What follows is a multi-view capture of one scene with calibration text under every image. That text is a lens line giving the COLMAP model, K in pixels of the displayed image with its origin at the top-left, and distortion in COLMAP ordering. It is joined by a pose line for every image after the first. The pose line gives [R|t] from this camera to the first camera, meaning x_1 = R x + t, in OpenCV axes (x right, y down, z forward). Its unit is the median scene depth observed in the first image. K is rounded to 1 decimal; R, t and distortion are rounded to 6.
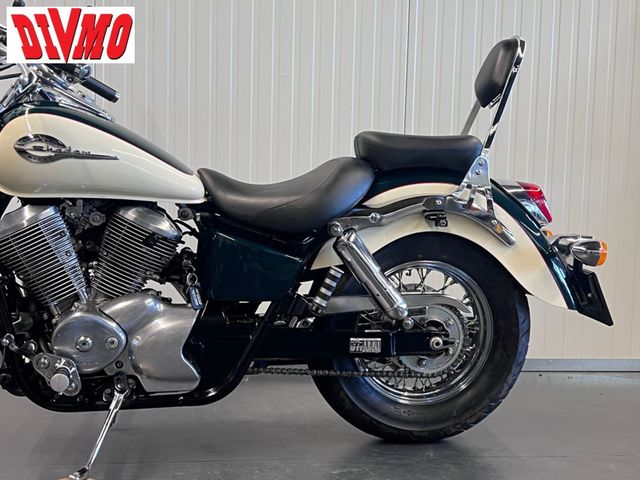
lens RADIAL K [[865.4, 0, 321.3], [0, 865.4, 246.1], [0, 0, 1]] dist [0.223478, -0.773601]
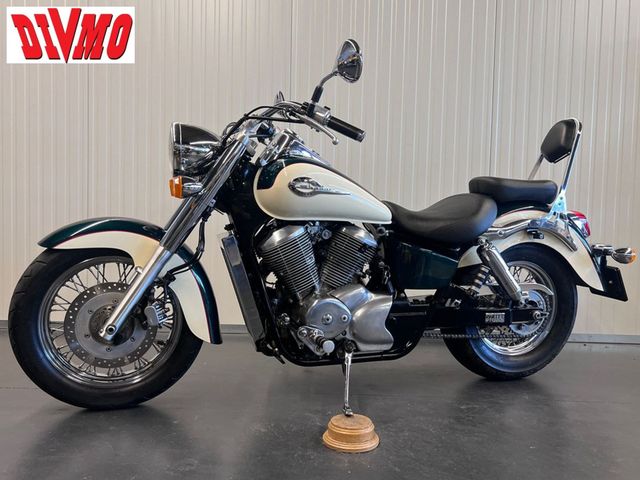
lens RADIAL K [[560.5, 0, 320.0], [0, 560.5, 240.0], [0, 0, 1]] dist [0.041927, -0.002544]
pose [[0.992447, -0.004379, 0.122593, -0.381448], [0.007272, 0.999705, -0.023161, -0.000076], [-0.122455, 0.023878, 0.992187, 0.063204]]
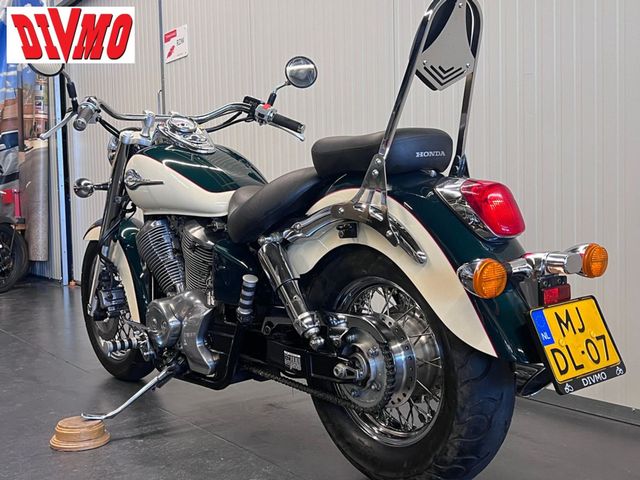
lens RADIAL K [[752.4, 0, 320.0], [0, 752.4, 240.0], [0, 0, 1]] dist [0.104034, -0.012184]
pose [[0.477975, 0.009299, -0.878324, 0.819810], [-0.029059, 0.999564, -0.005232, -0.016098], [0.877893, 0.028024, 0.478036, 0.641733]]
